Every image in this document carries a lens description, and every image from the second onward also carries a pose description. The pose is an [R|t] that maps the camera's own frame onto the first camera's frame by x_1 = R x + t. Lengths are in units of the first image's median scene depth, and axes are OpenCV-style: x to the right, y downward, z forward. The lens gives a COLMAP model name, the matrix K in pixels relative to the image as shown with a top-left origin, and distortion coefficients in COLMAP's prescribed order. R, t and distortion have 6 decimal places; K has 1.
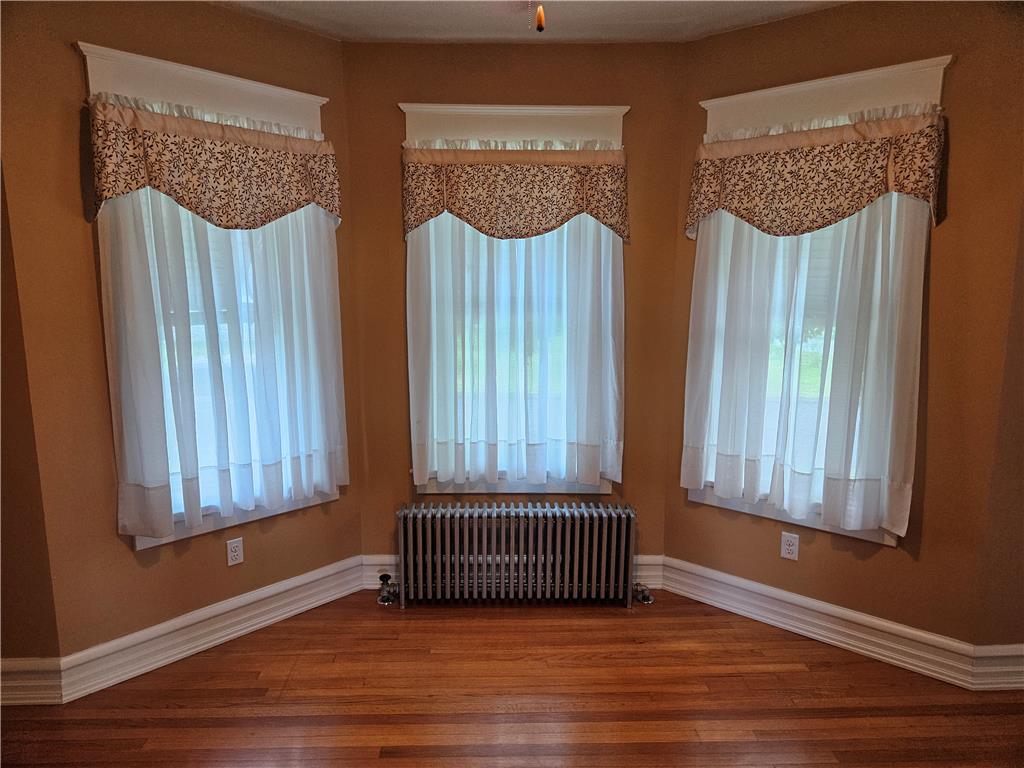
lens RADIAL K [[682.3, 0, 509.4], [0, 682.3, 389.3], [0, 0, 1]] dist [0.079675, -0.063336]
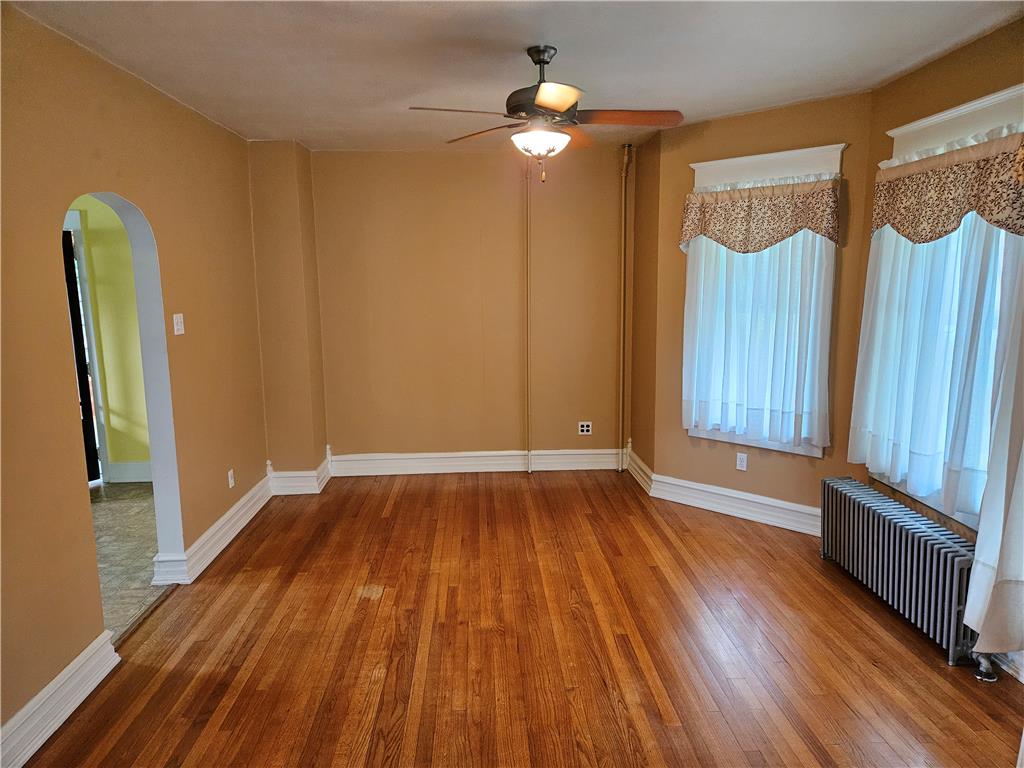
lens RADIAL K [[682.3, 0, 508.3], [0, 682.3, 380.6], [0, 0, 1]] dist [0.079675, -0.063336]
pose [[0.013204, 0.143921, -0.989501, 1.047405], [-0.148175, 0.978943, 0.140408, -0.076511], [0.988873, 0.144765, 0.034252, 0.394909]]
